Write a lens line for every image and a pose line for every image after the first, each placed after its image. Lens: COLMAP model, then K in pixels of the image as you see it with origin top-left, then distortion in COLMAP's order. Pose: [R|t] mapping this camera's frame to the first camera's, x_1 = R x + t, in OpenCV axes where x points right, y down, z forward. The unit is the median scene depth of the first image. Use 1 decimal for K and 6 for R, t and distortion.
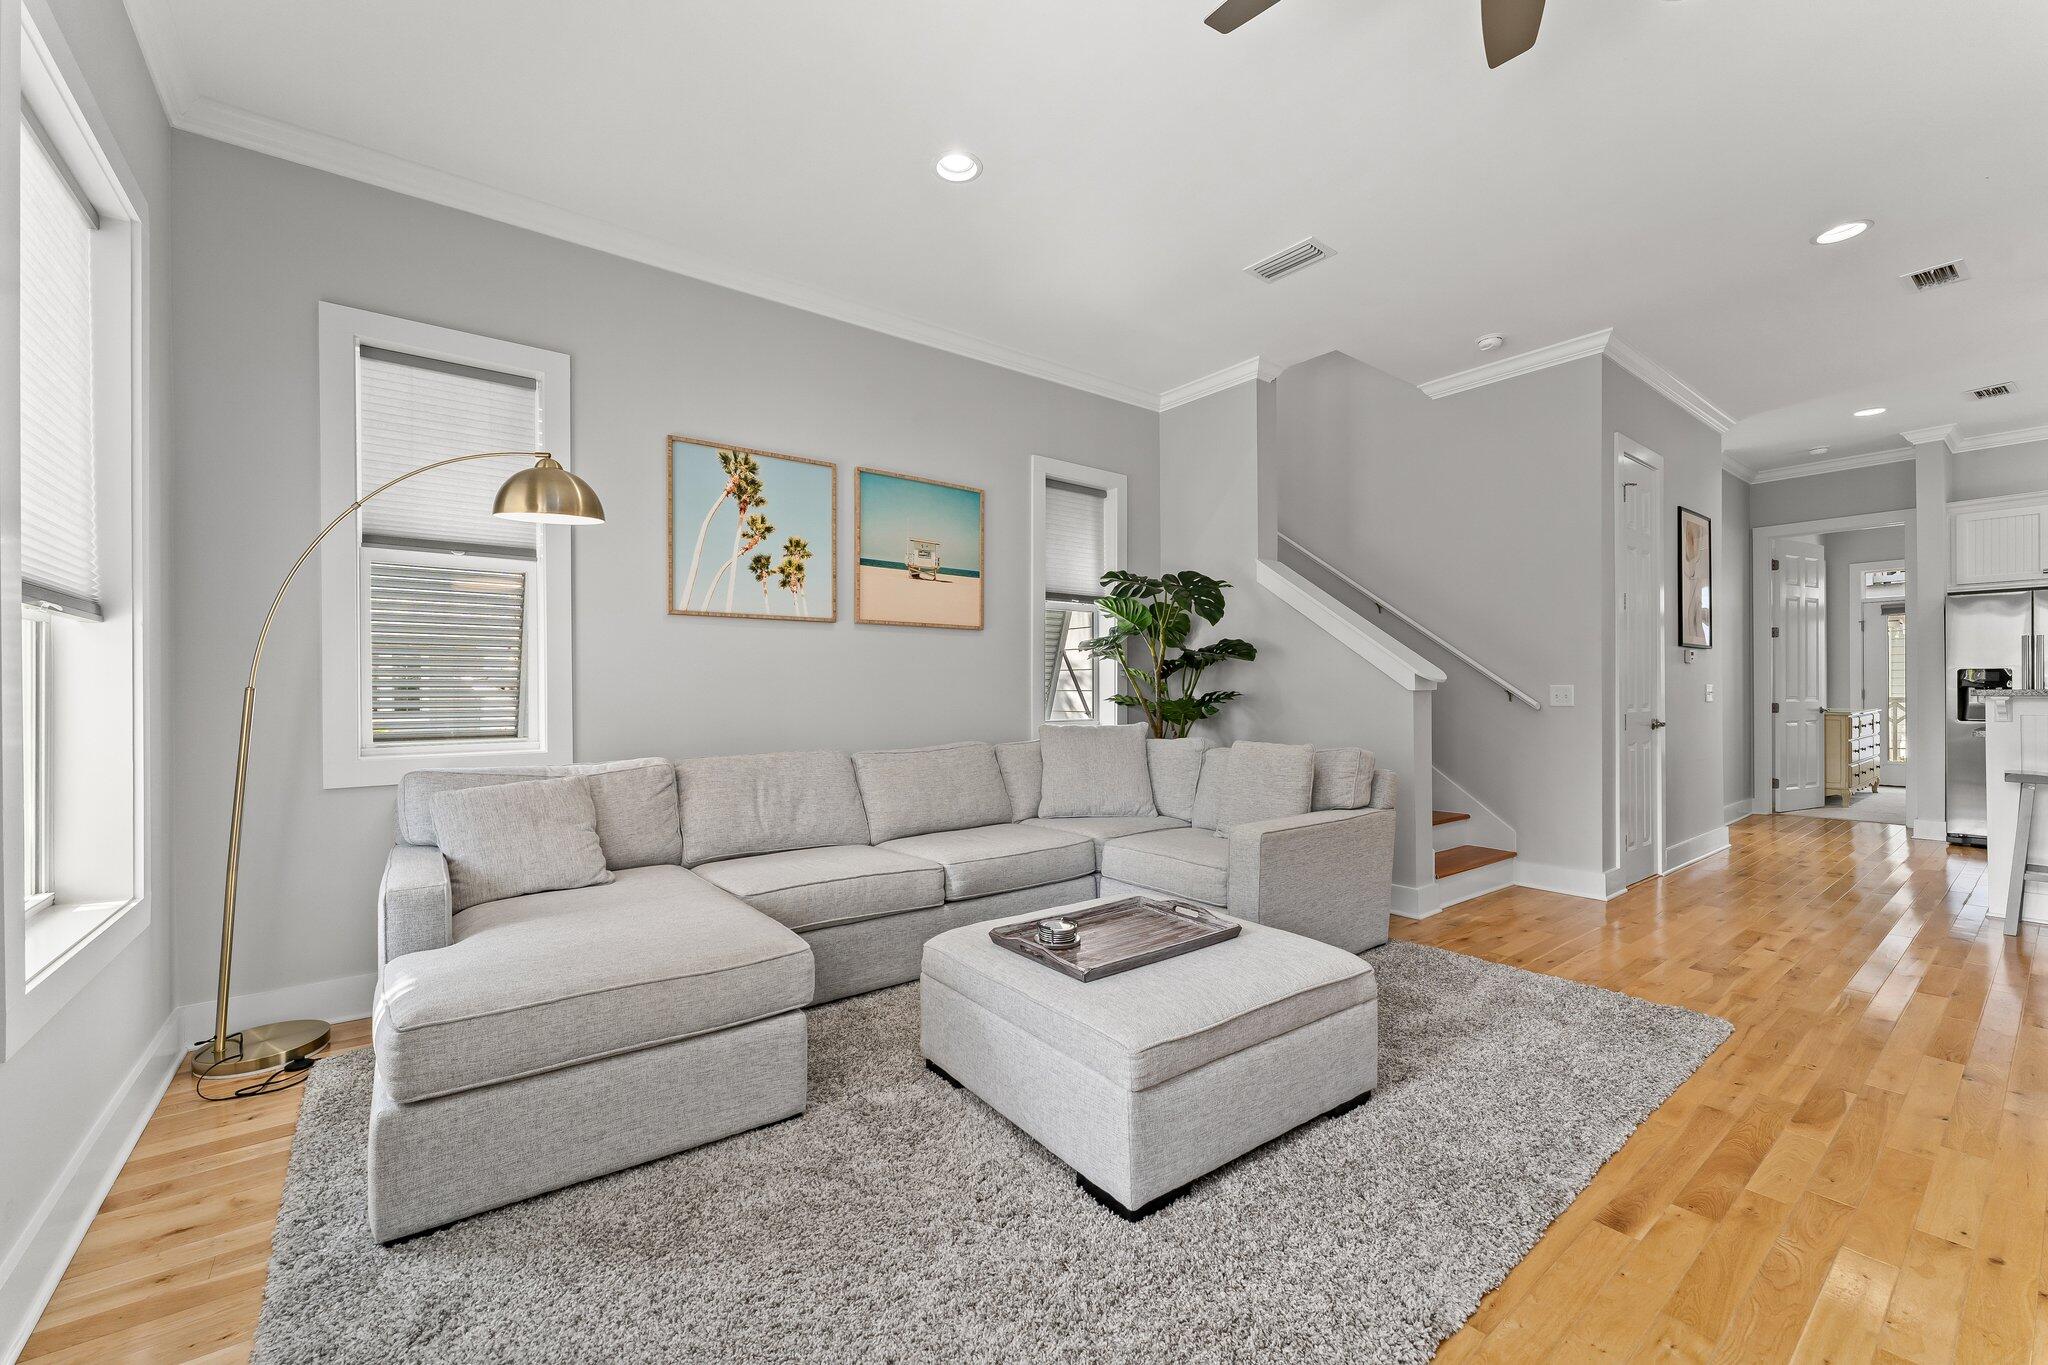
lens RADIAL K [[823.6, 0, 1010.8], [0, 823.6, 694.2], [0, 0, 1]] dist [-0.001514, -0.000158]
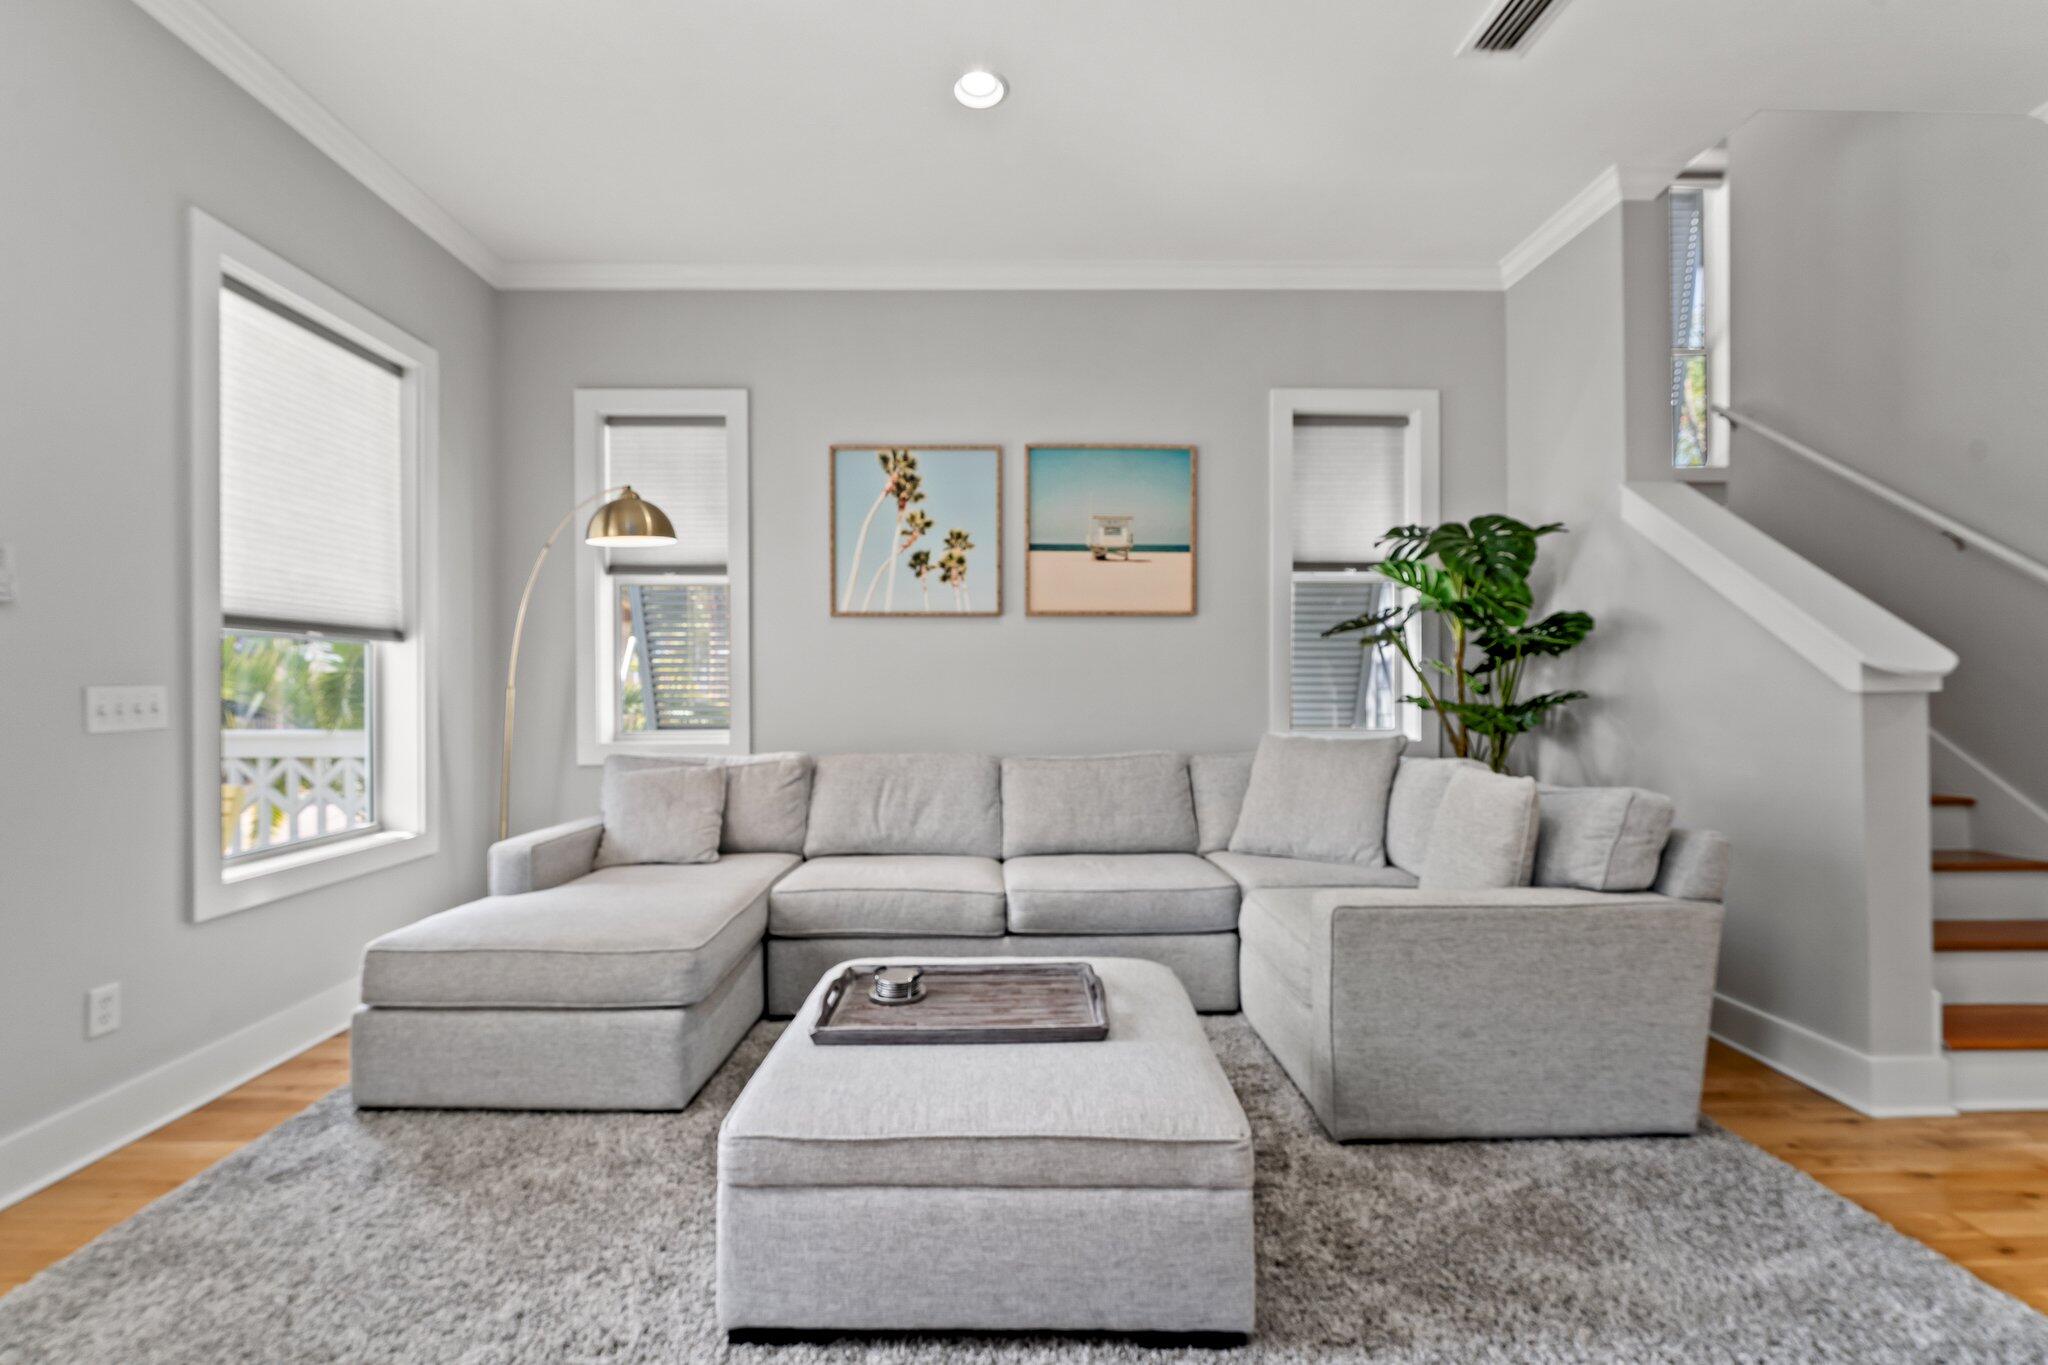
lens RADIAL K [[892.8, 0, 1016.5], [0, 892.8, 688.2], [0, 0, 1]] dist [-0.006215, 0.000108]
pose [[0.804474, 0.001769, -0.593985, 0.423314], [-0.003223, 0.999994, -0.001387, -0.004354], [0.593979, 0.003030, 0.804475, 0.214135]]
